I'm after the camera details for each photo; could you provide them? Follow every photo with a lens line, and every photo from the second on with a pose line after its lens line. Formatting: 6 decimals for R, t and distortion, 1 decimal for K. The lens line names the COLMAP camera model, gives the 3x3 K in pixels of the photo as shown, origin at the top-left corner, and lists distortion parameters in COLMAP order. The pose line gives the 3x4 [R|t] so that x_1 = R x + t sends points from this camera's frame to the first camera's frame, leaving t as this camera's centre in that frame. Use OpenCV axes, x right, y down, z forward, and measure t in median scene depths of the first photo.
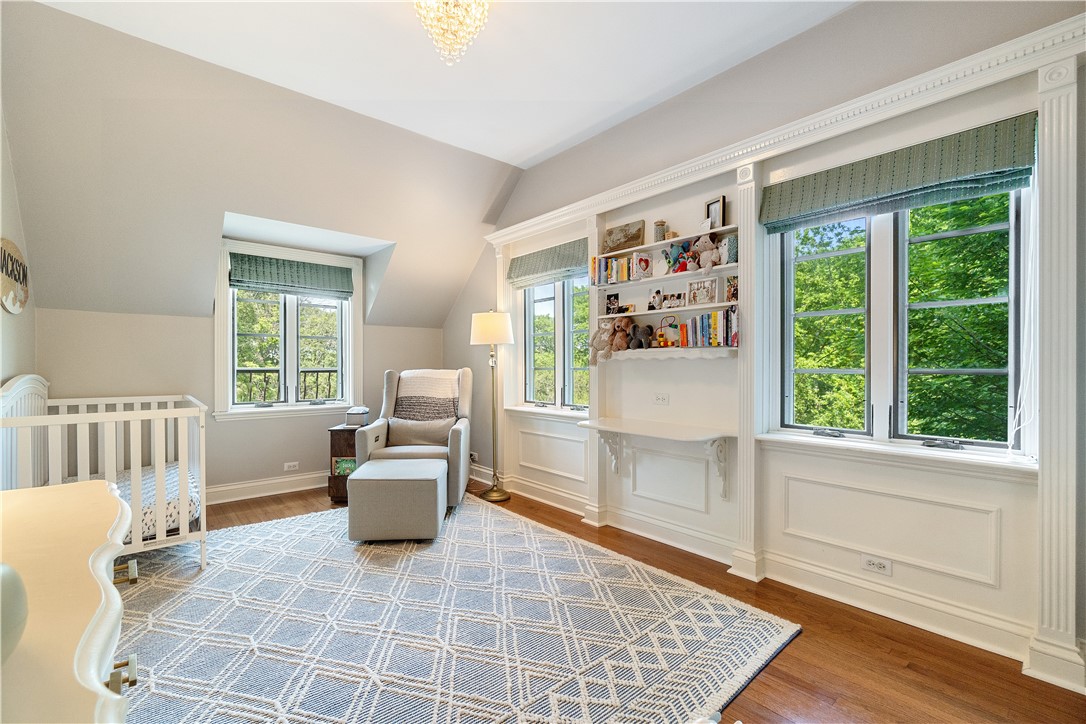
lens RADIAL K [[467.7, 0, 542.4], [0, 467.7, 365.0], [0, 0, 1]] dist [-0.001725, -0.000297]
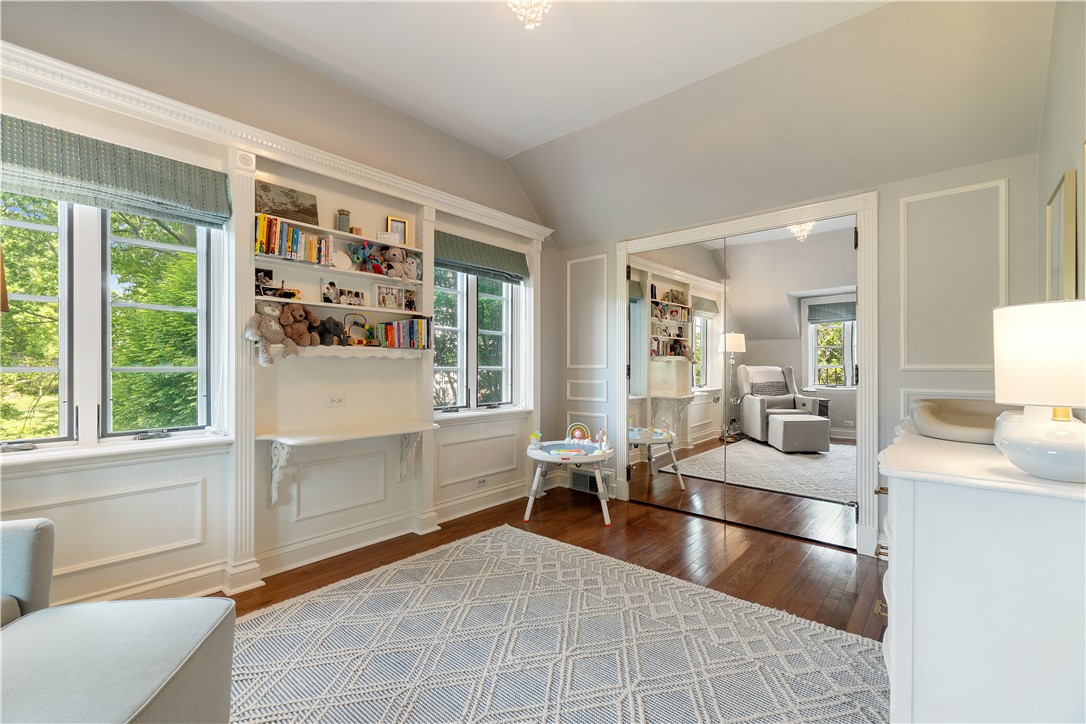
lens RADIAL K [[467.7, 0, 542.4], [0, 467.7, 365.0], [0, 0, 1]] dist [-0.001725, -0.000297]
pose [[-0.138940, -0.007867, 0.990270, -0.750058], [-0.012862, 0.999898, 0.006139, -0.009641], [-0.990217, -0.011884, -0.139027, 0.759020]]
